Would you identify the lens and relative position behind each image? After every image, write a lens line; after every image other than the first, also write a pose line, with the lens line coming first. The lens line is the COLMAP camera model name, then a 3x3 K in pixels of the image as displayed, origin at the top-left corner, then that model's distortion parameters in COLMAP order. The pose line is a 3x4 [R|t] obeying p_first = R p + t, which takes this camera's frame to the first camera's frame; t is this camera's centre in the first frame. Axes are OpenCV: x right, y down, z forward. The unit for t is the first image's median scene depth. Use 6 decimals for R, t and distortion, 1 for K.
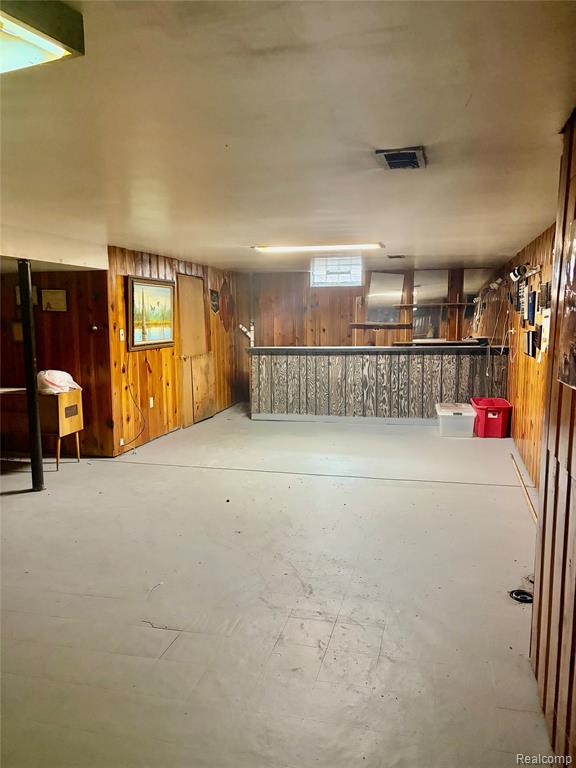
lens RADIAL K [[572.6, 0, 288.0], [0, 572.6, 384.0], [0, 0, 1]] dist [0.273801, -0.000603]
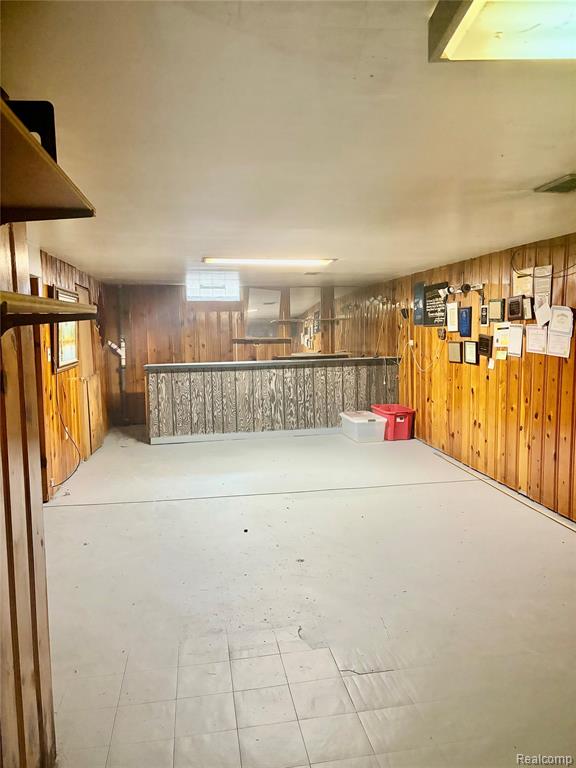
lens RADIAL K [[572.6, 0, 288.0], [0, 572.6, 384.0], [0, 0, 1]] dist [0.273801, -0.000603]
pose [[0.931176, -0.047380, 0.361478, -0.198655], [0.057190, 0.998227, -0.016484, -0.006242], [-0.360056, 0.036022, 0.932235, 0.057875]]
